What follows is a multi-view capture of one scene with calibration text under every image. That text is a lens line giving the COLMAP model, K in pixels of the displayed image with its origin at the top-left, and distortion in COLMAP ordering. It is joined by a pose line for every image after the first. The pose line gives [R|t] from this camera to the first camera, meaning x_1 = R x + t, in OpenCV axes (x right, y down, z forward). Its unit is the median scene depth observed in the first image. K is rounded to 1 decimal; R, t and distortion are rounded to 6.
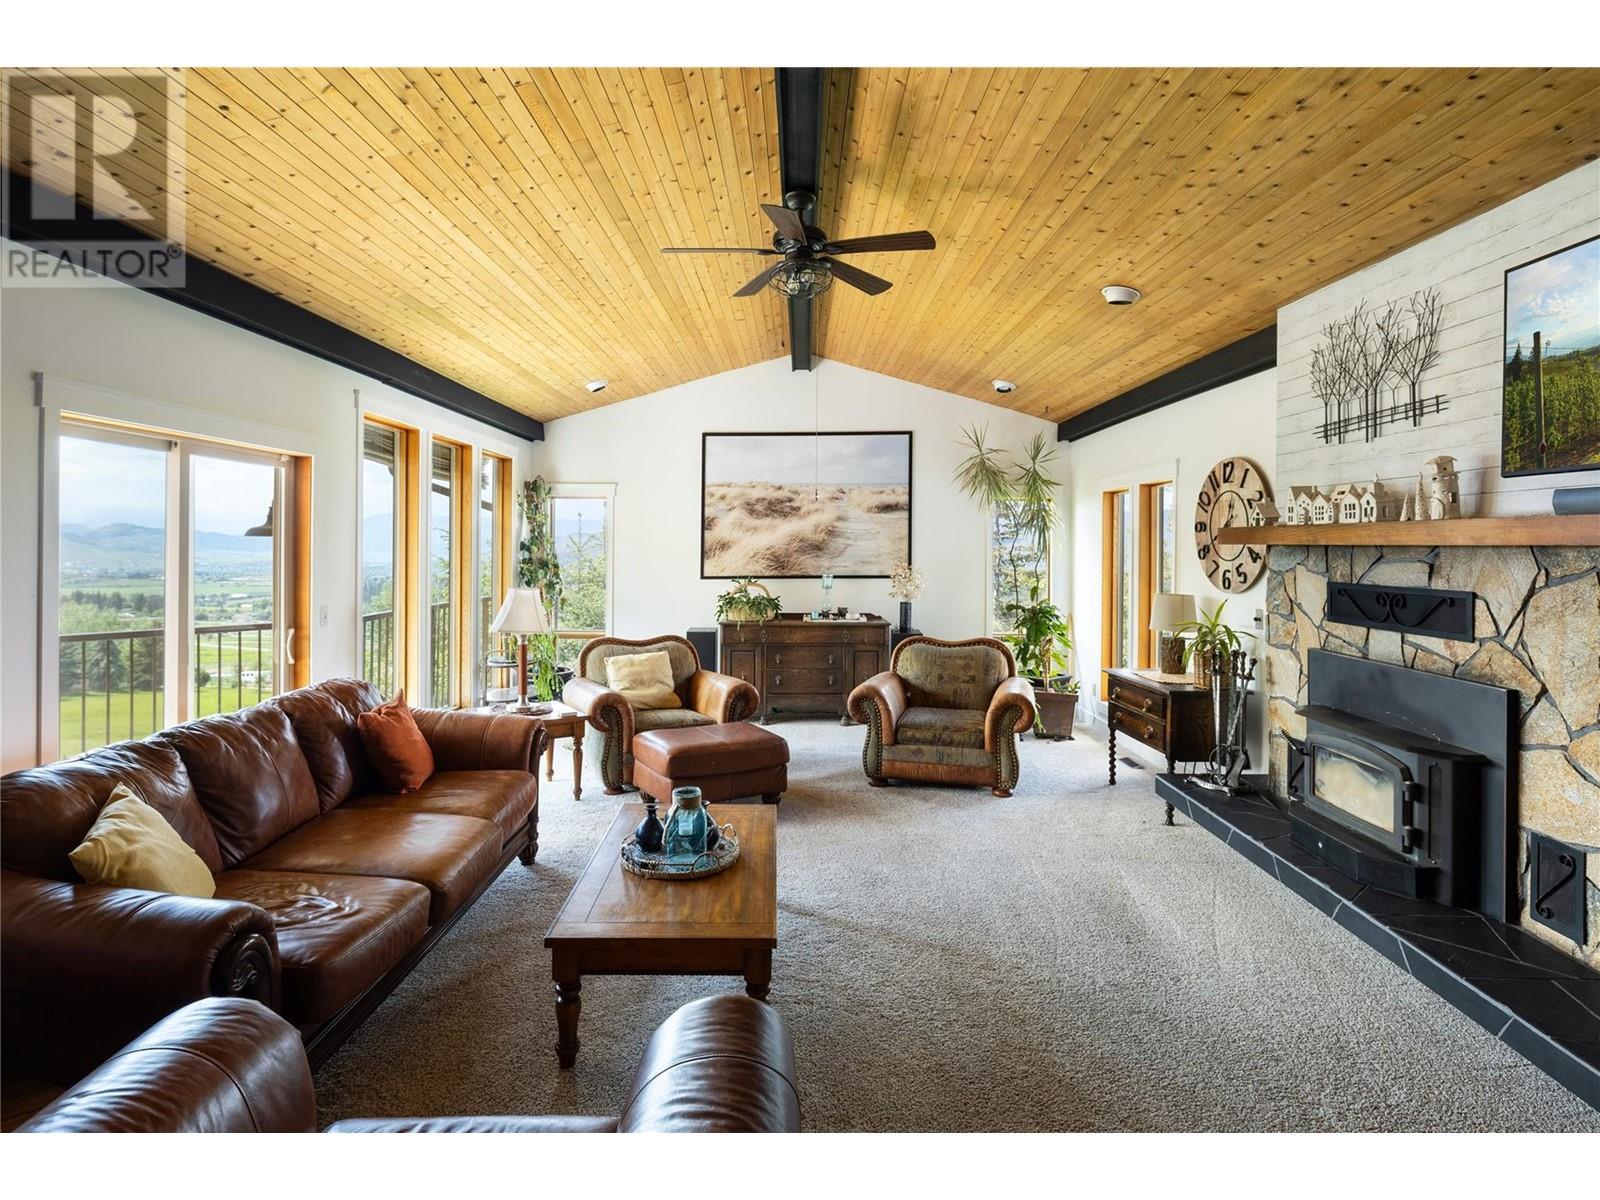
lens RADIAL K [[805.8, 0, 791.5], [0, 805.8, 535.4], [0, 0, 1]] dist [-0.011301, -0.000237]
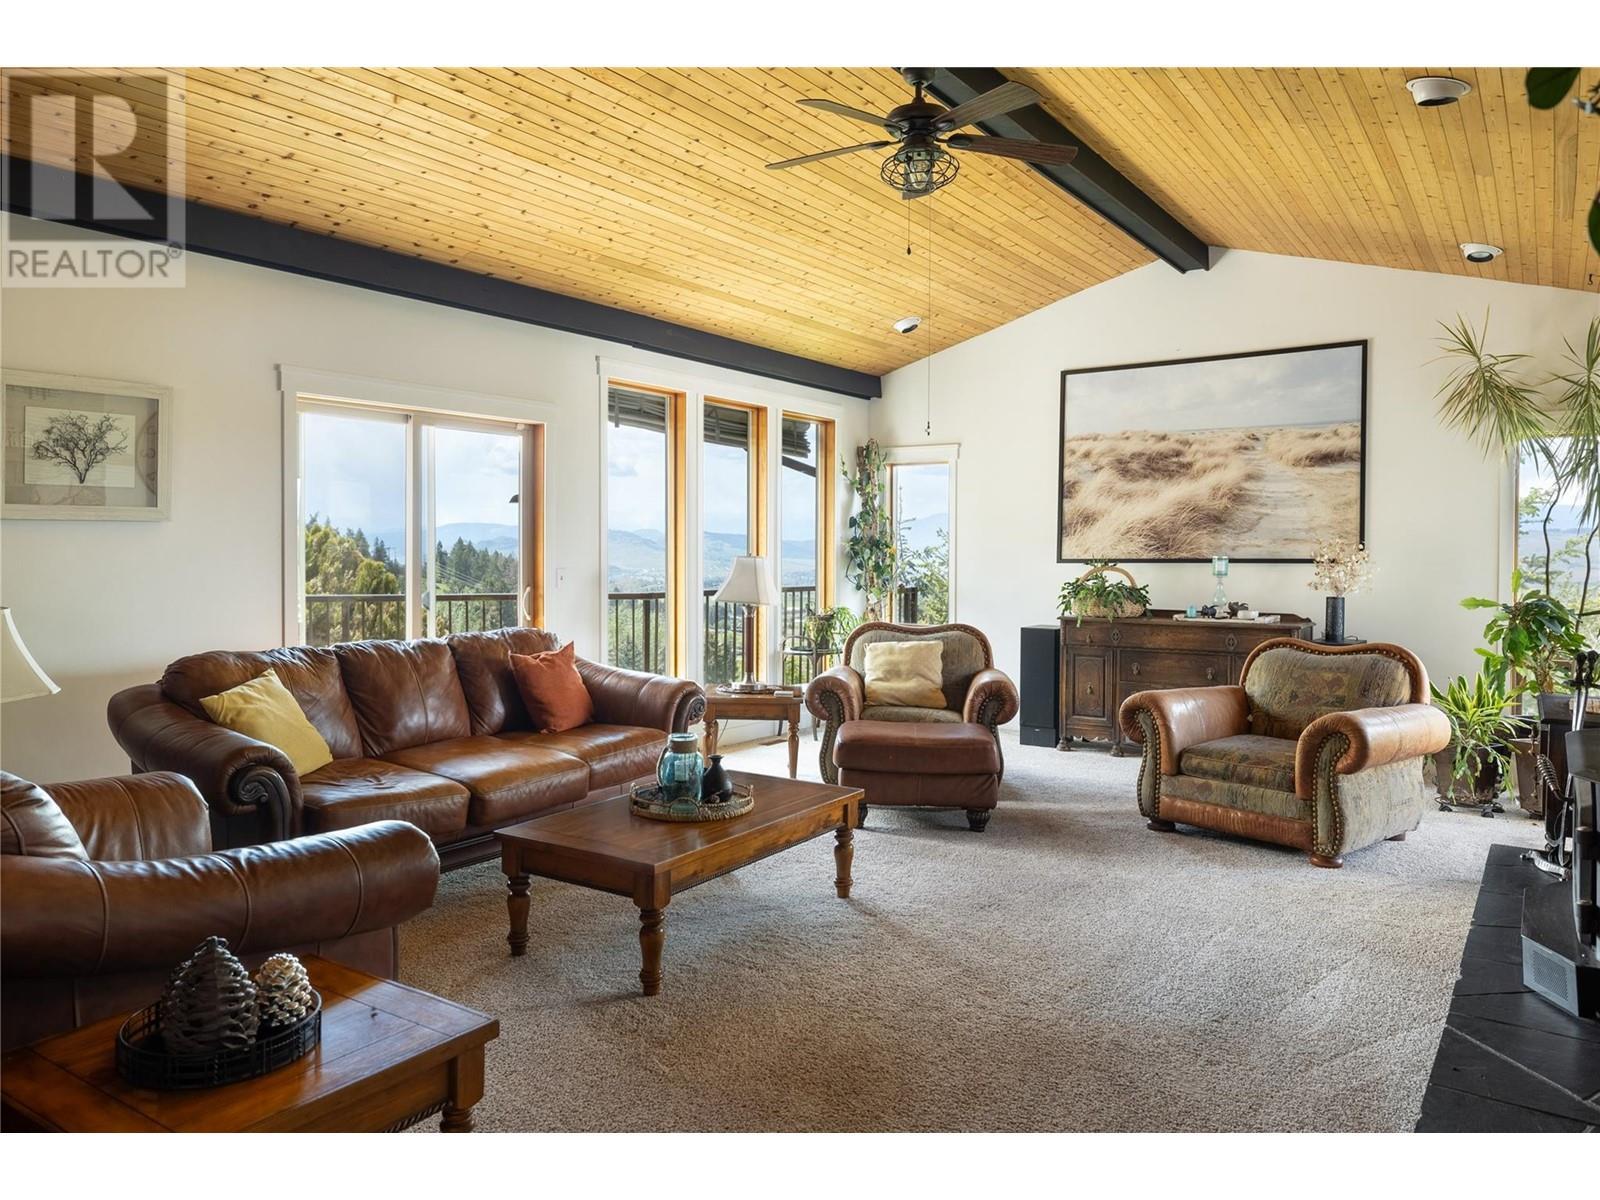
lens RADIAL K [[1108.6, 0, 798.2], [0, 1108.6, 544.1], [0, 0, 1]] dist [-0.002365, -0.003177]
pose [[0.830605, -0.003435, -0.556852, 0.352225], [0.006528, 0.999972, 0.003569, 0.040848], [0.556824, -0.006600, 0.830604, -0.013106]]
